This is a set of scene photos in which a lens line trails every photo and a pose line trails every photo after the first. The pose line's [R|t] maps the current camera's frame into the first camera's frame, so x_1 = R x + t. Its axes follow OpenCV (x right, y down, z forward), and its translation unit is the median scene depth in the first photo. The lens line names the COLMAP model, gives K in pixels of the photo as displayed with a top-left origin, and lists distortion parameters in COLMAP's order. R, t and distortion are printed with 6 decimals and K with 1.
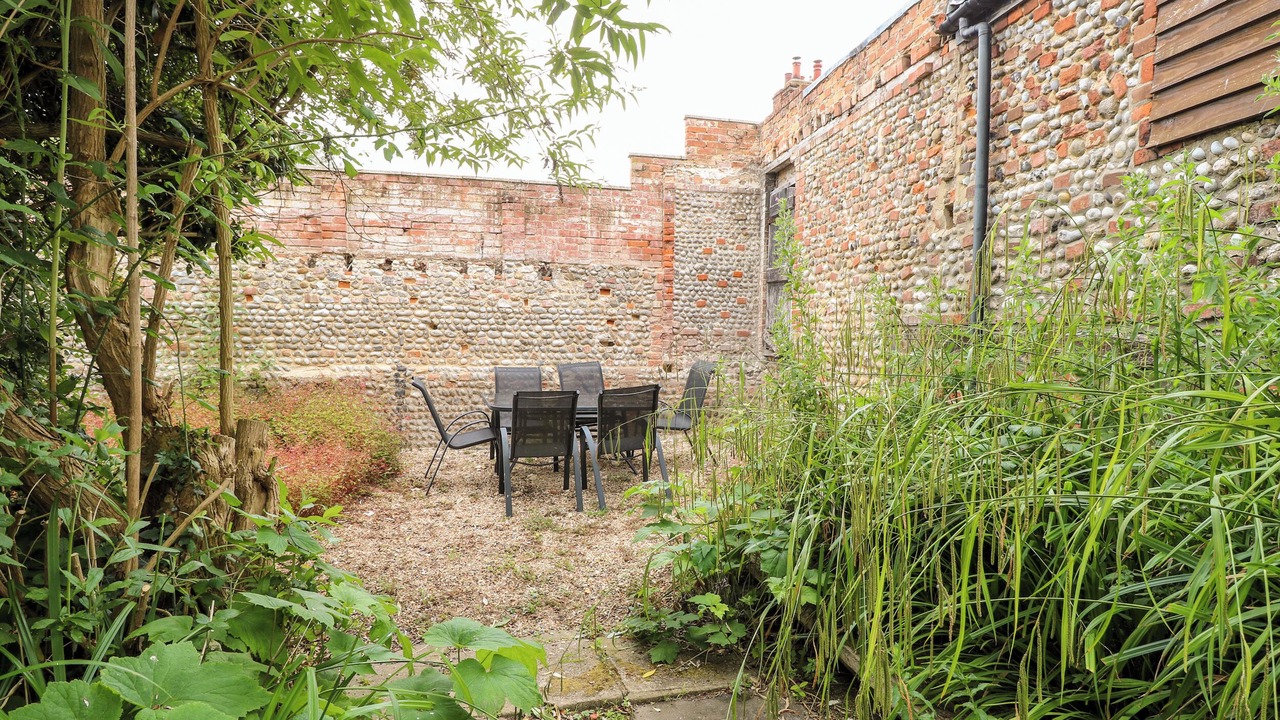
lens RADIAL K [[515.9, 0, 640.7], [0, 515.9, 360.4], [0, 0, 1]] dist [-0.003025, -0.000134]
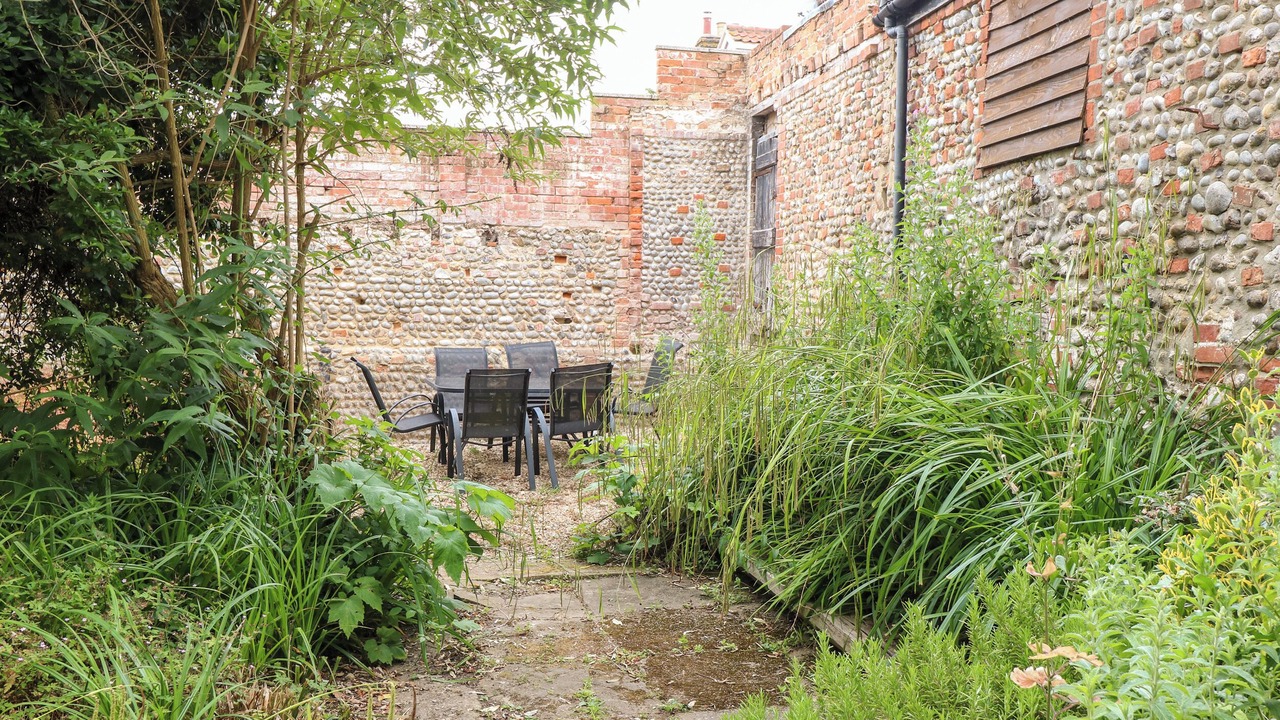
lens RADIAL K [[975.0, 0, 640.3], [0, 975.0, 359.6], [0, 0, 1]] dist [0.016747, 0.002698]
pose [[0.999993, -0.002455, -0.002834, 0.069553], [0.002490, 0.999916, 0.012703, 0.012398], [0.002803, -0.012710, 0.999915, -0.633970]]
